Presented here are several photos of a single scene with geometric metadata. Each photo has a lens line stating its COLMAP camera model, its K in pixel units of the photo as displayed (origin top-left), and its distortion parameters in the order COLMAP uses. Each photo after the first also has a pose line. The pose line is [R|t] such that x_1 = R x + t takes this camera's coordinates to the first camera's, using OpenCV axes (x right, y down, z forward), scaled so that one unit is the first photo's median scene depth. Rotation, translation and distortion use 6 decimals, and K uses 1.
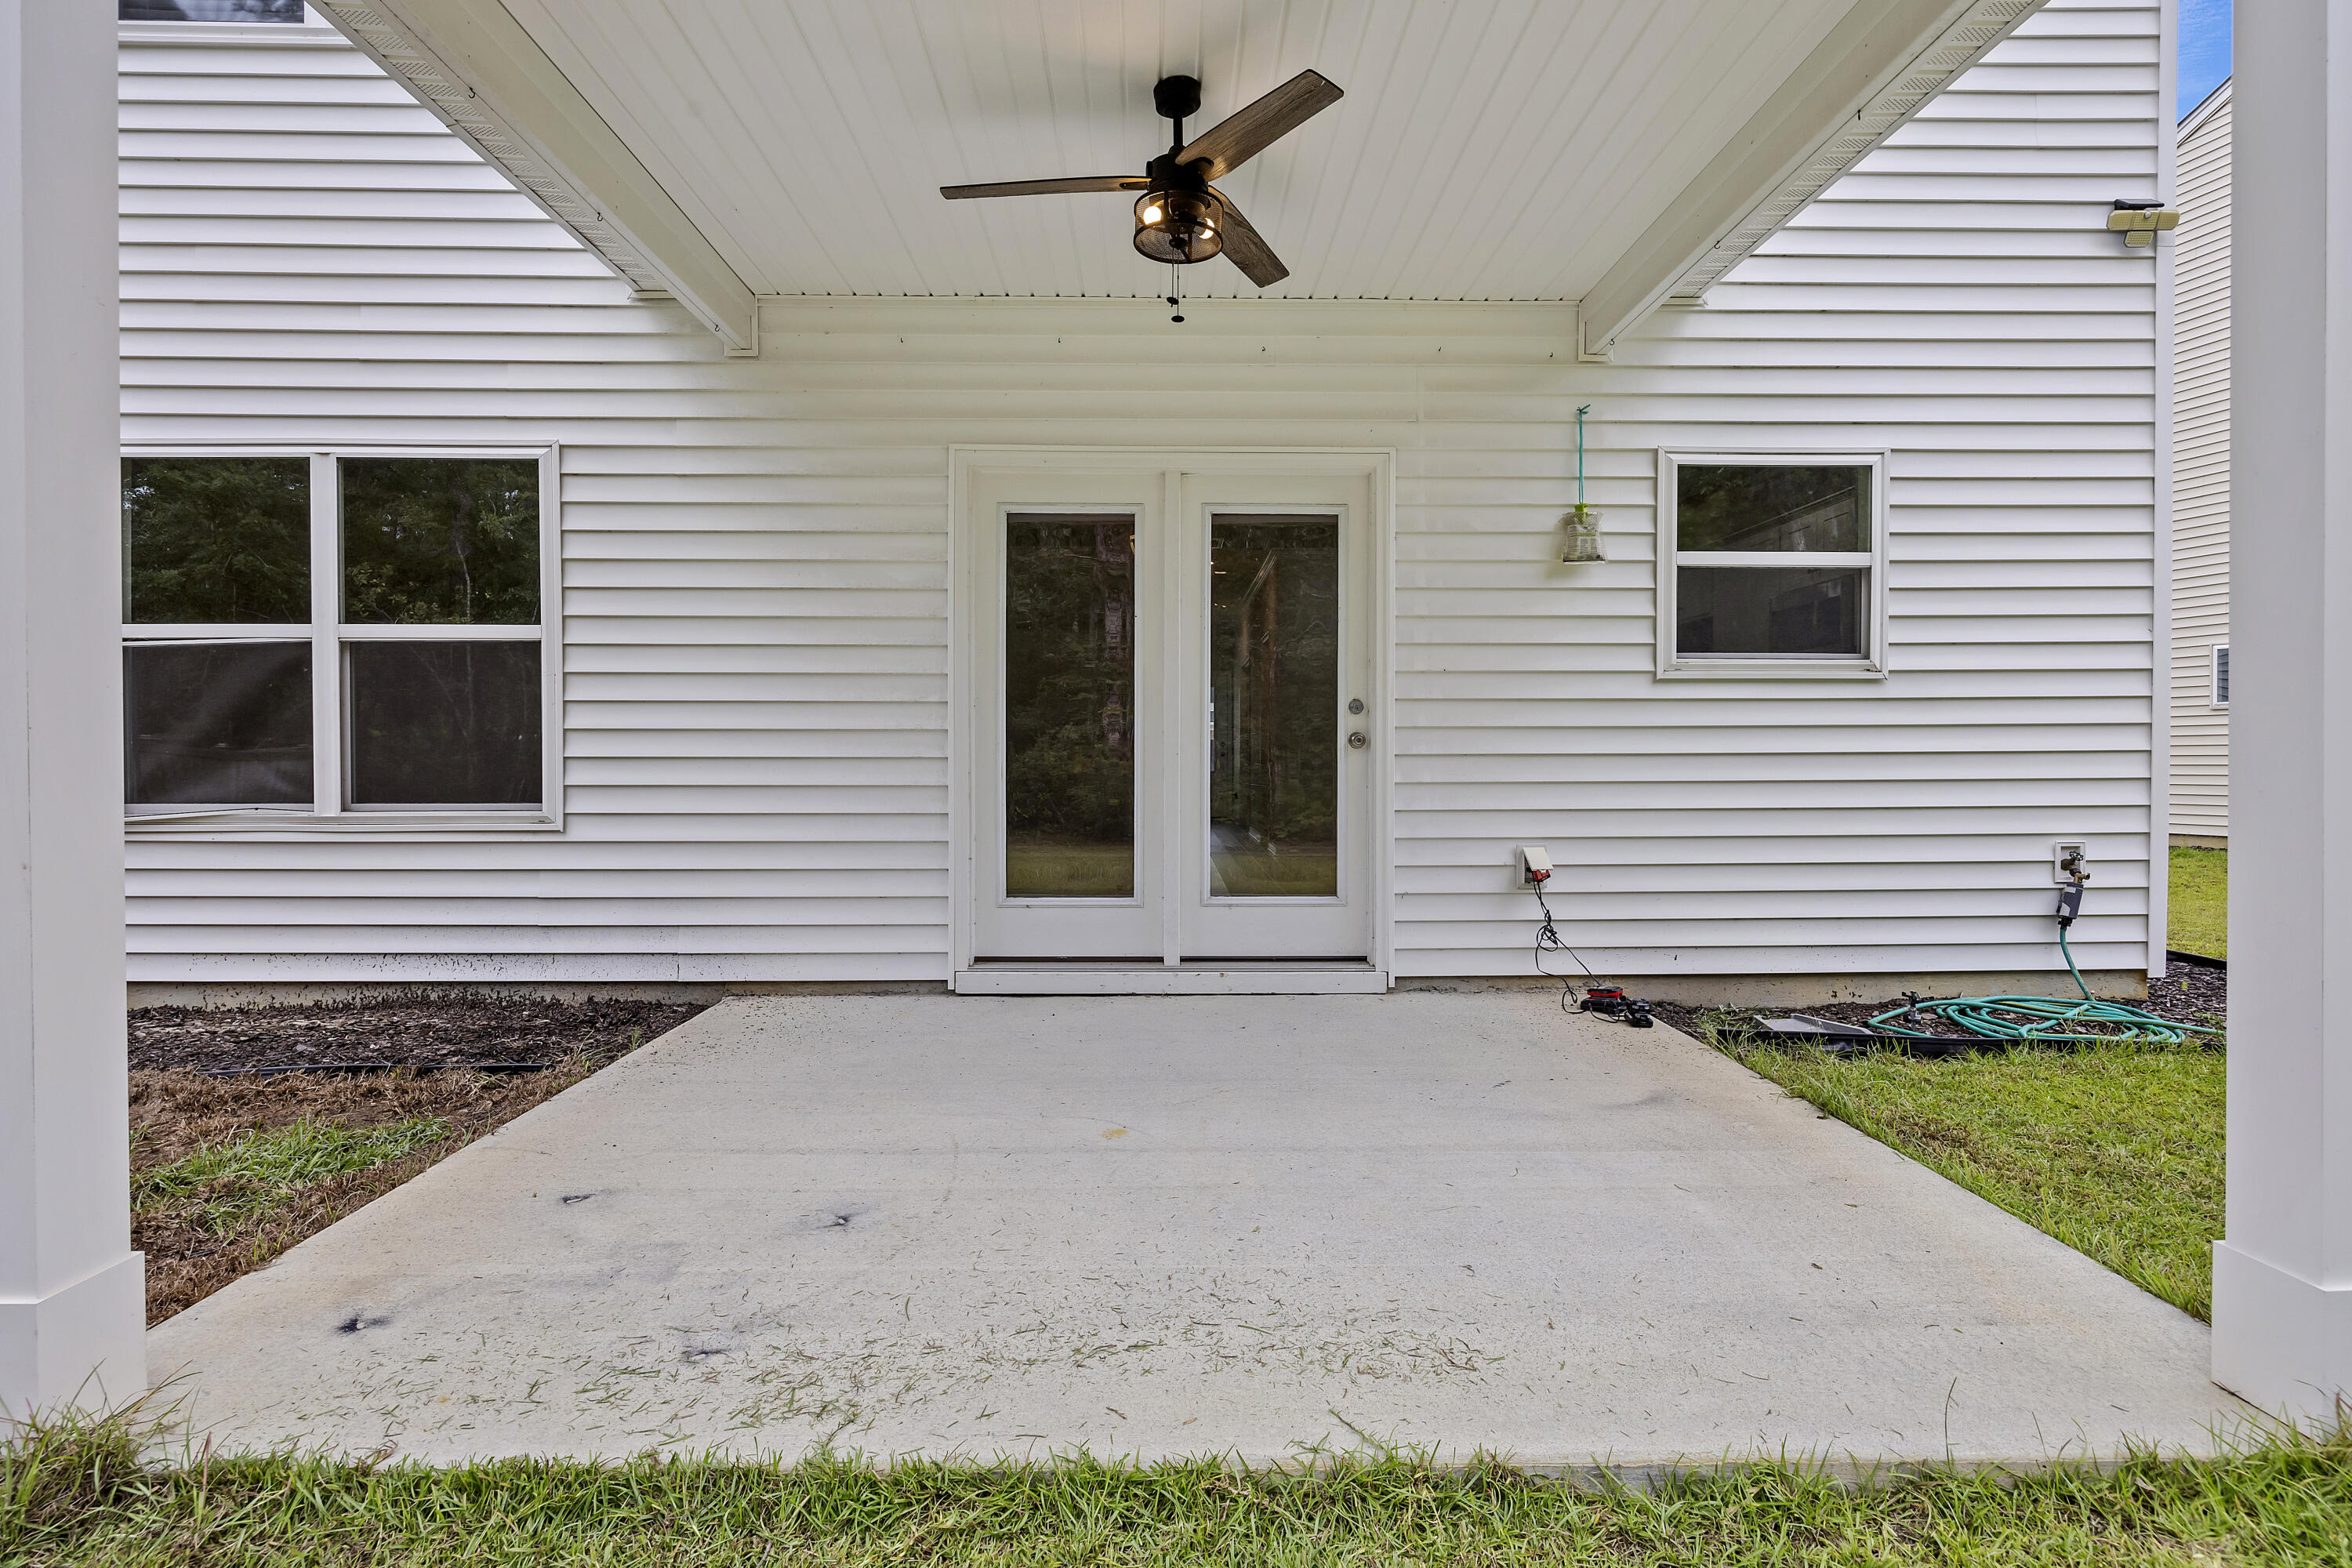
lens RADIAL K [[1124.9, 0, 1176.0], [0, 1124.9, 784.0], [0, 0, 1]] dist [0.010858, 0.000068]
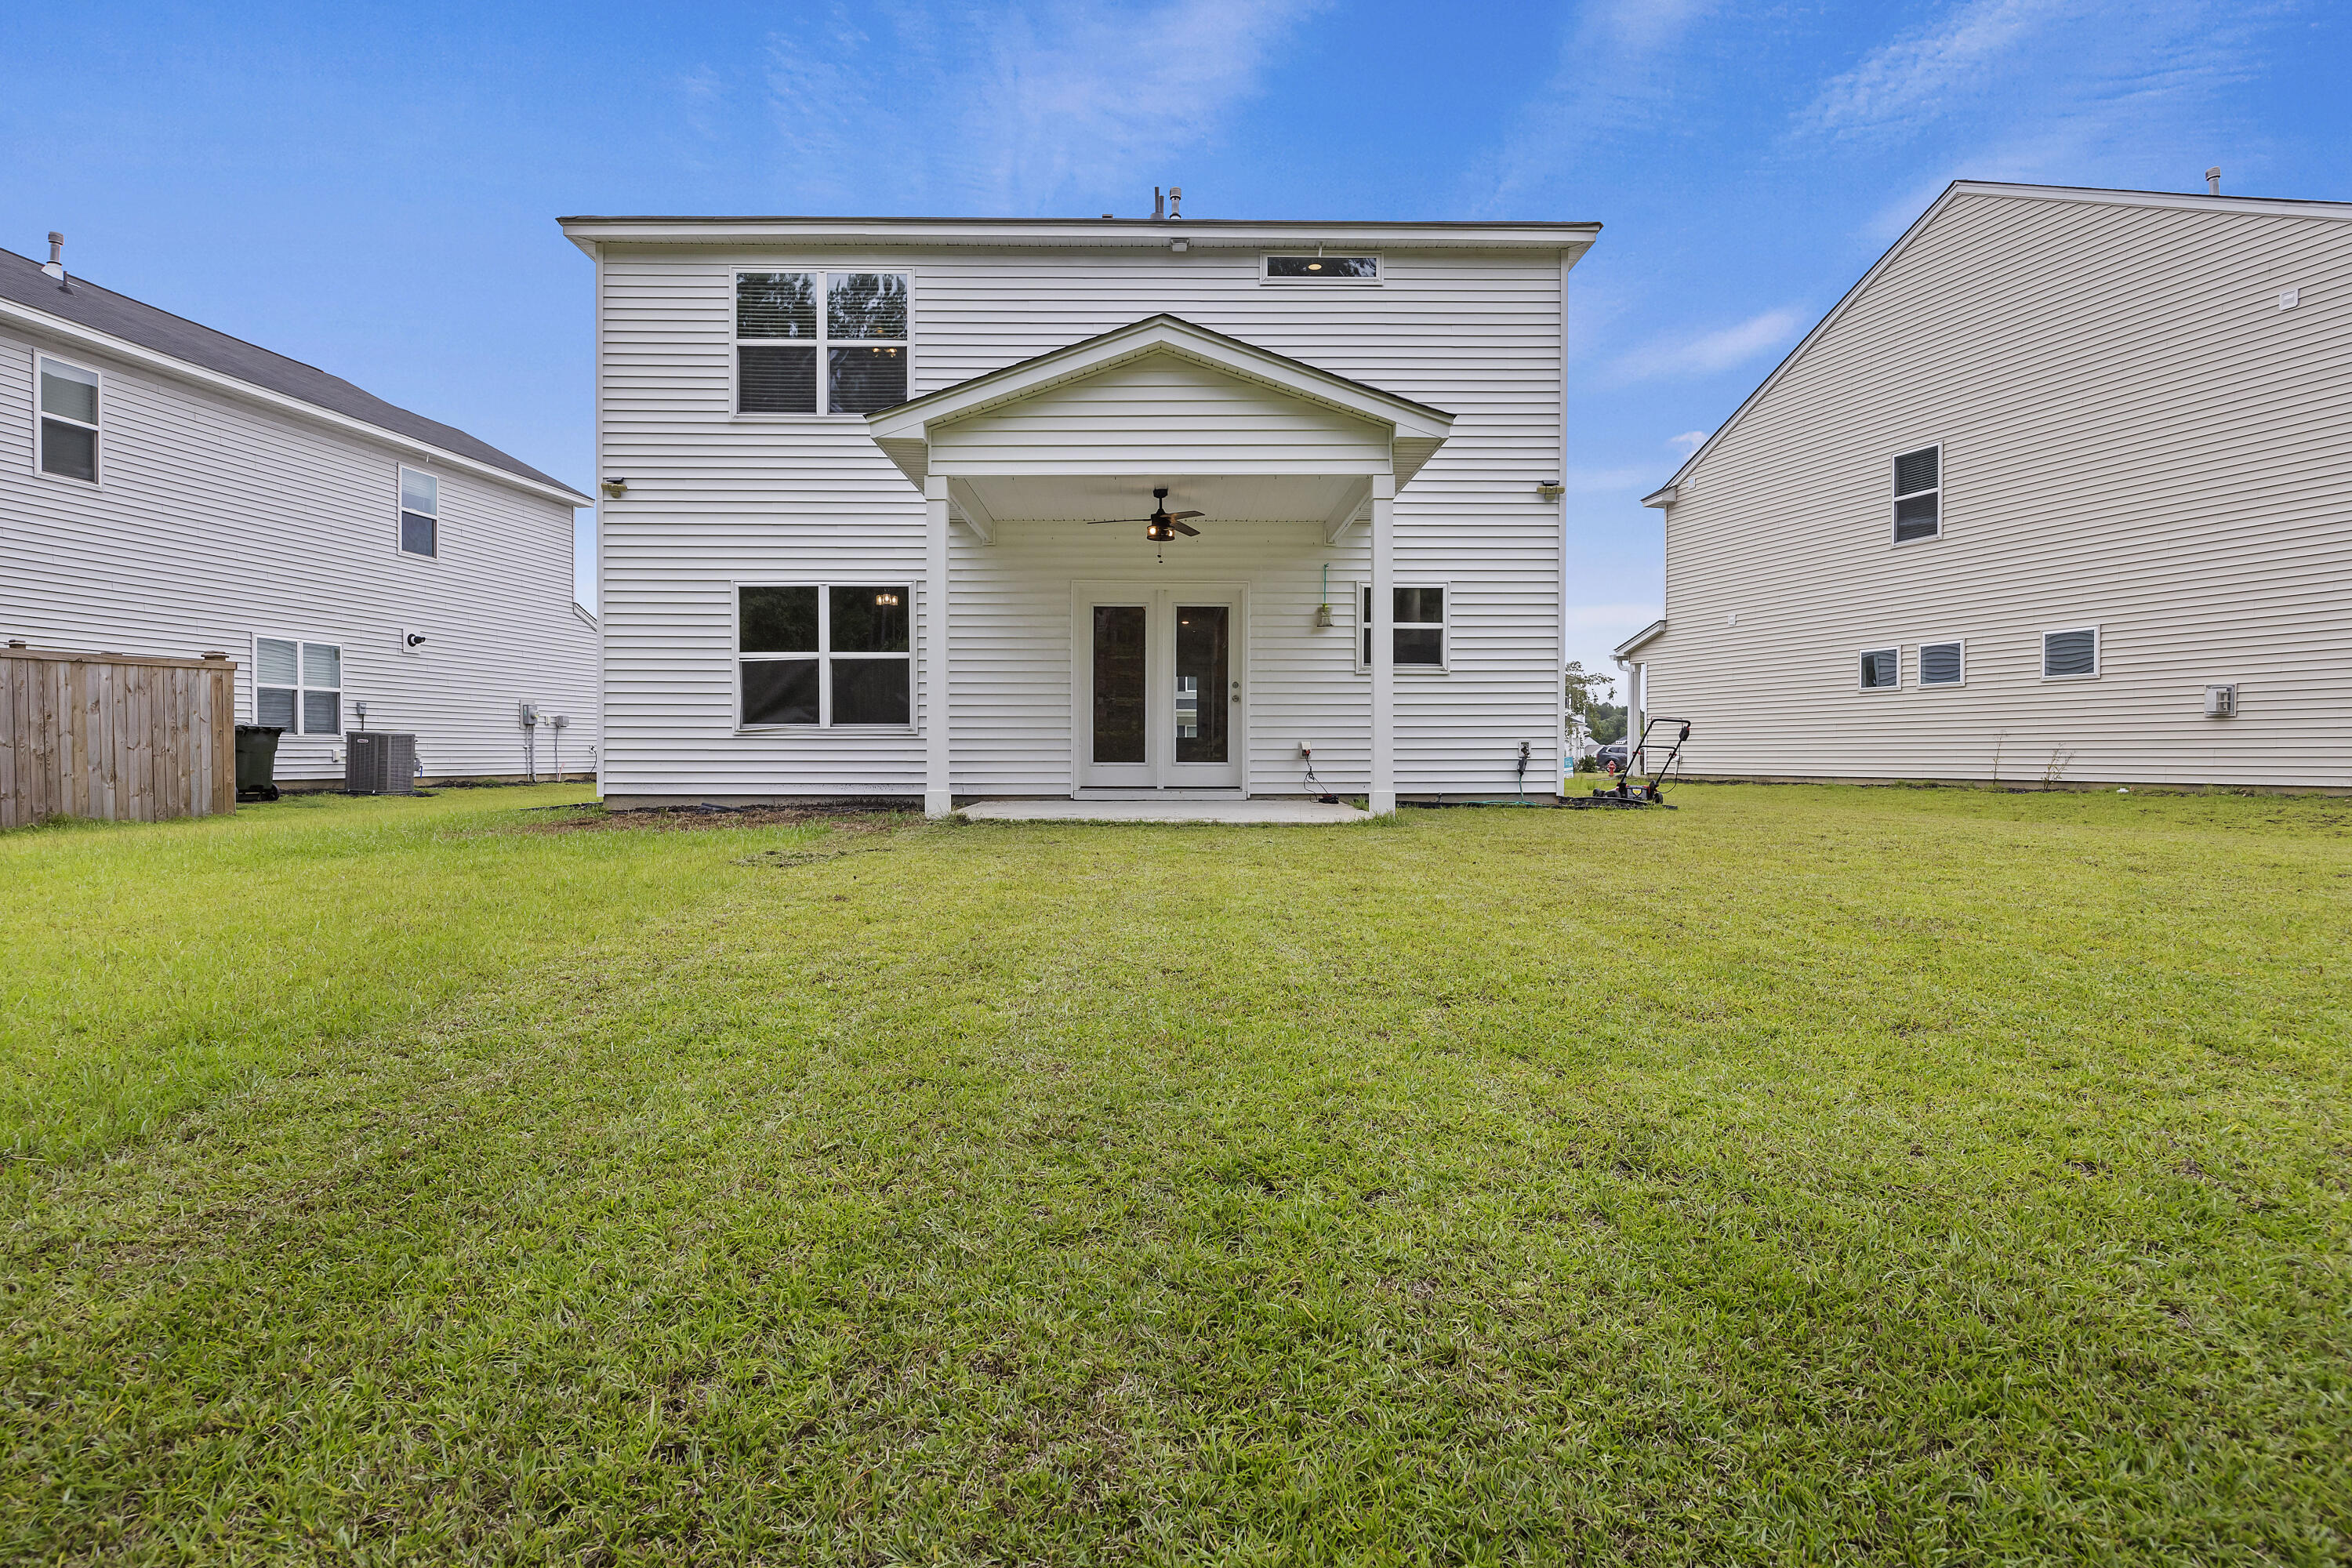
lens RADIAL K [[1205.1, 0, 1176.0], [0, 1205.1, 784.0], [0, 0, 1]] dist [-0.006326, -0.000153]
pose [[0.999999, 0.001185, -0.001203, 0.034348], [-0.001164, 0.999849, 0.017348, 0.103259], [0.001224, -0.017347, 0.999849, -1.657361]]
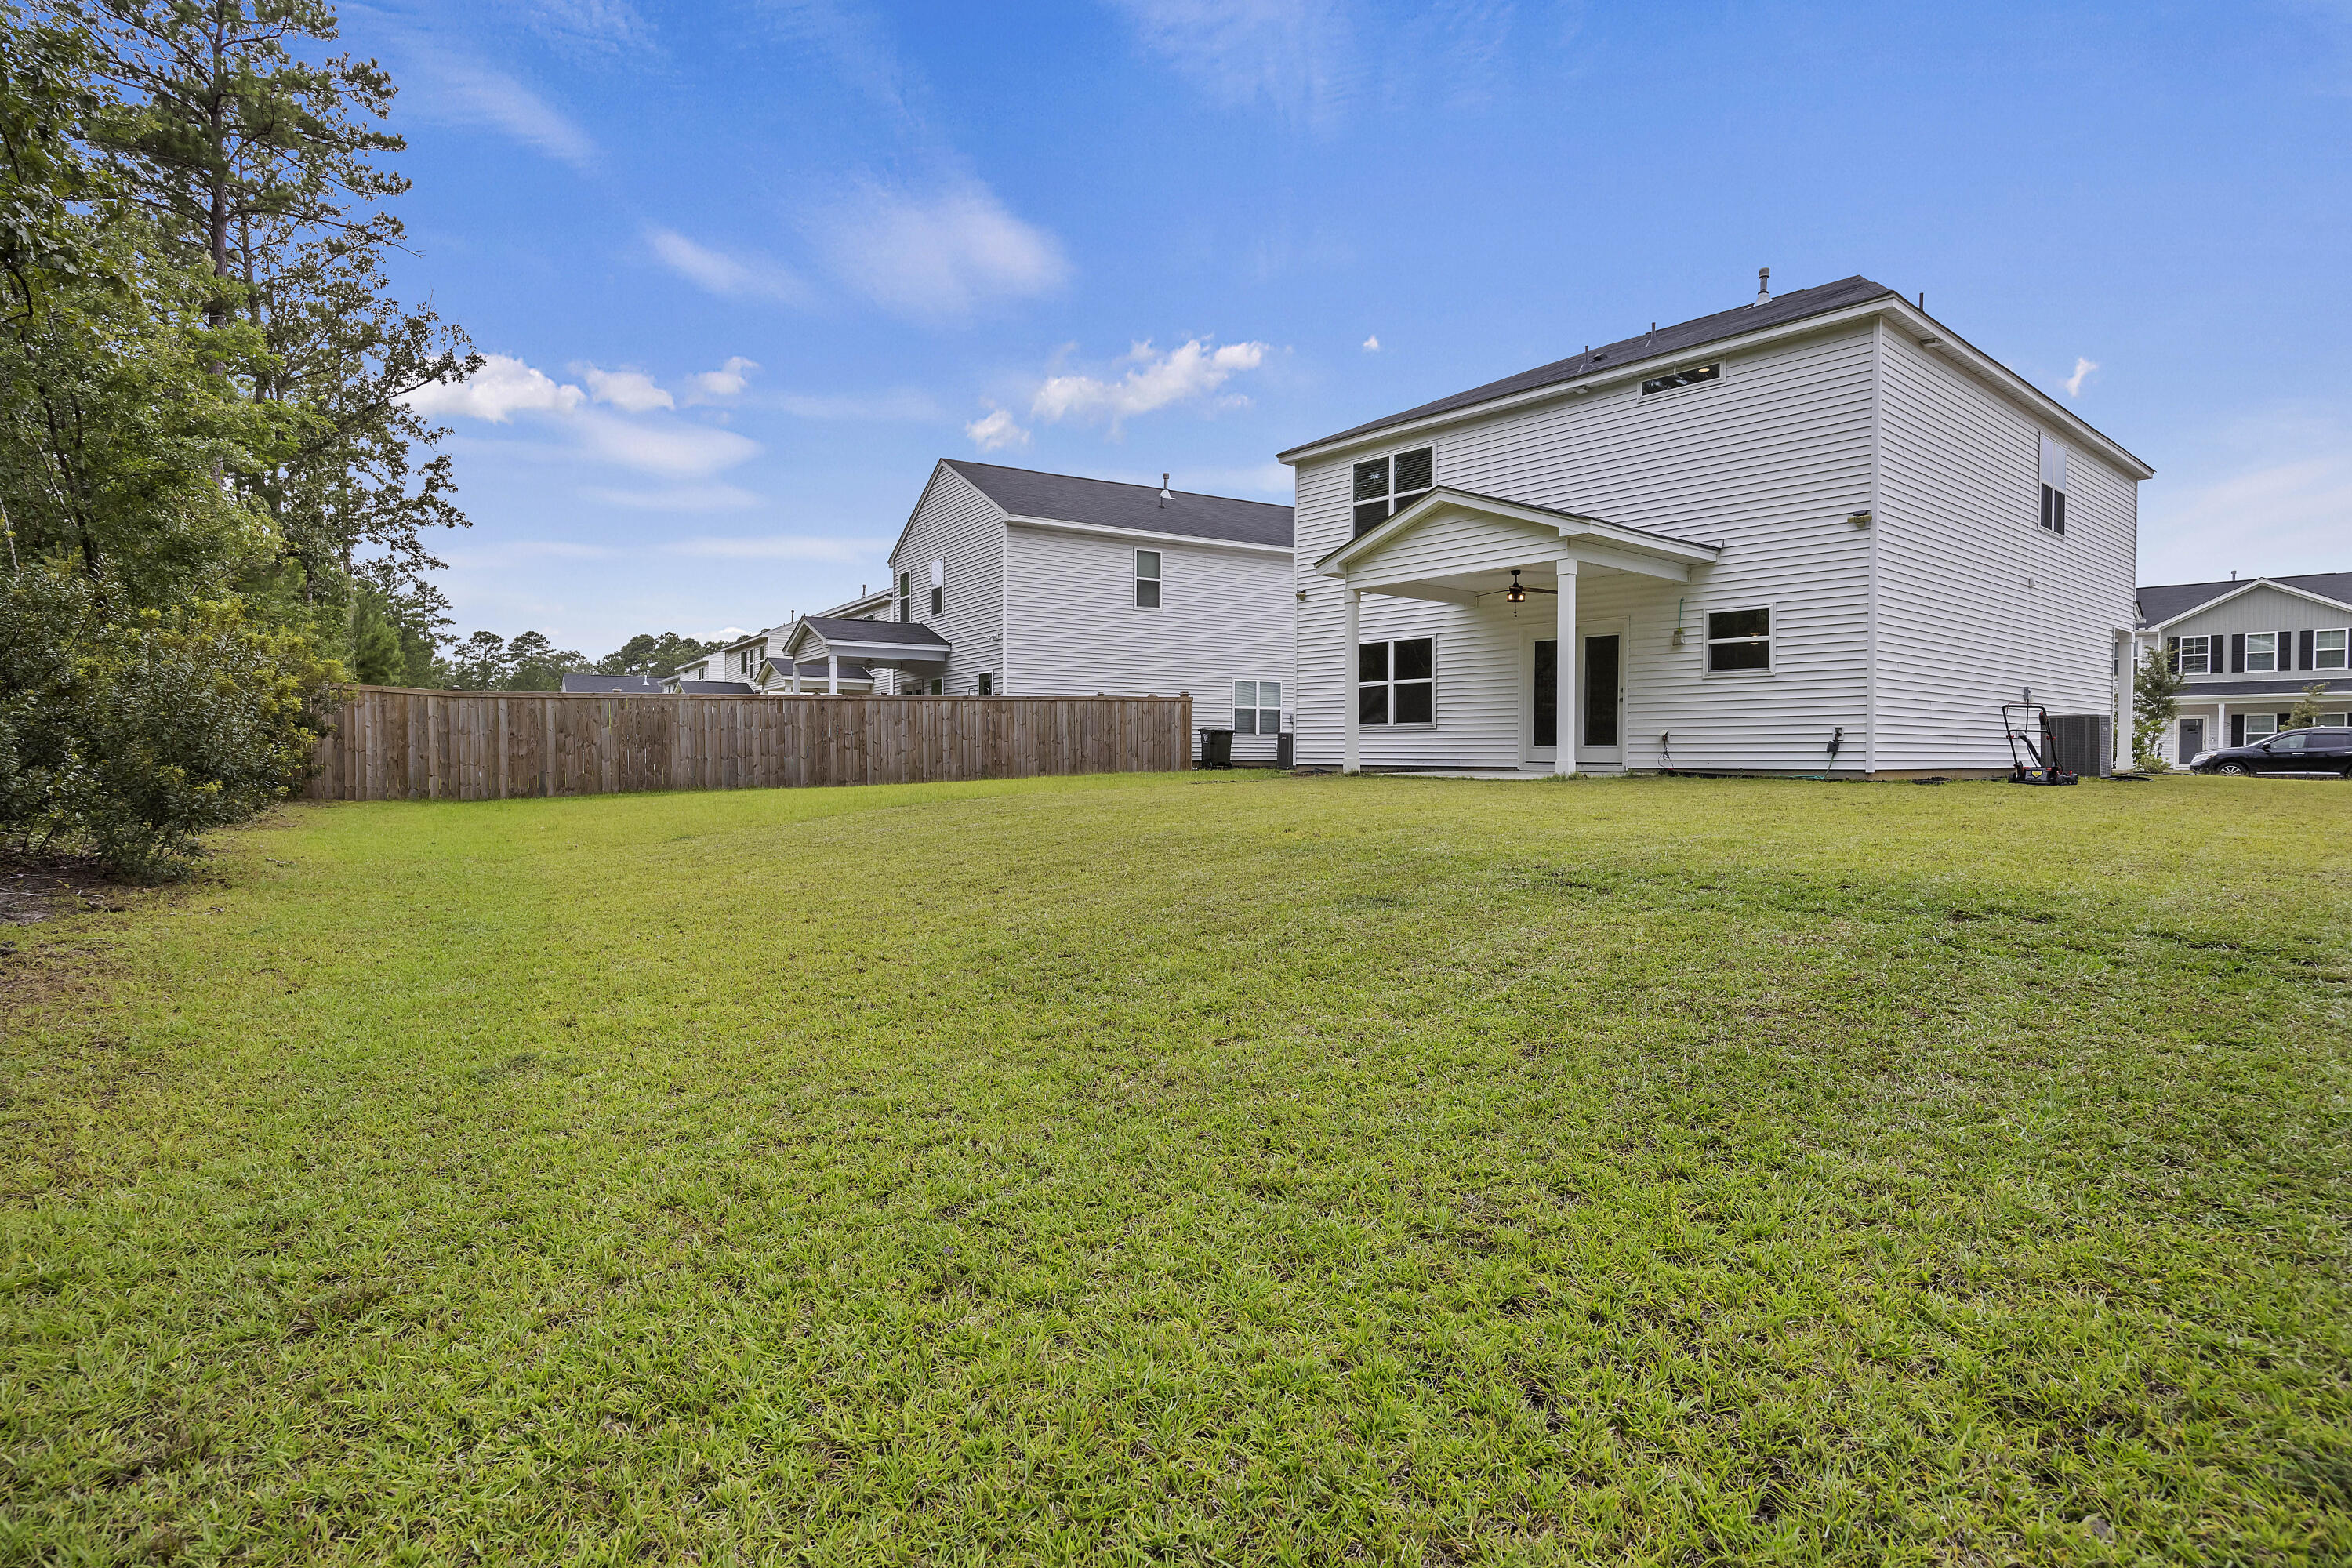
lens RADIAL K [[1205.1, 0, 1176.0], [0, 1205.1, 784.0], [0, 0, 1]] dist [-0.006326, -0.000153]
pose [[0.633762, 0.022334, -0.773206, 2.186685], [-0.010805, 0.999741, 0.020021, 0.160662], [0.773453, -0.004334, 0.633839, -2.429656]]
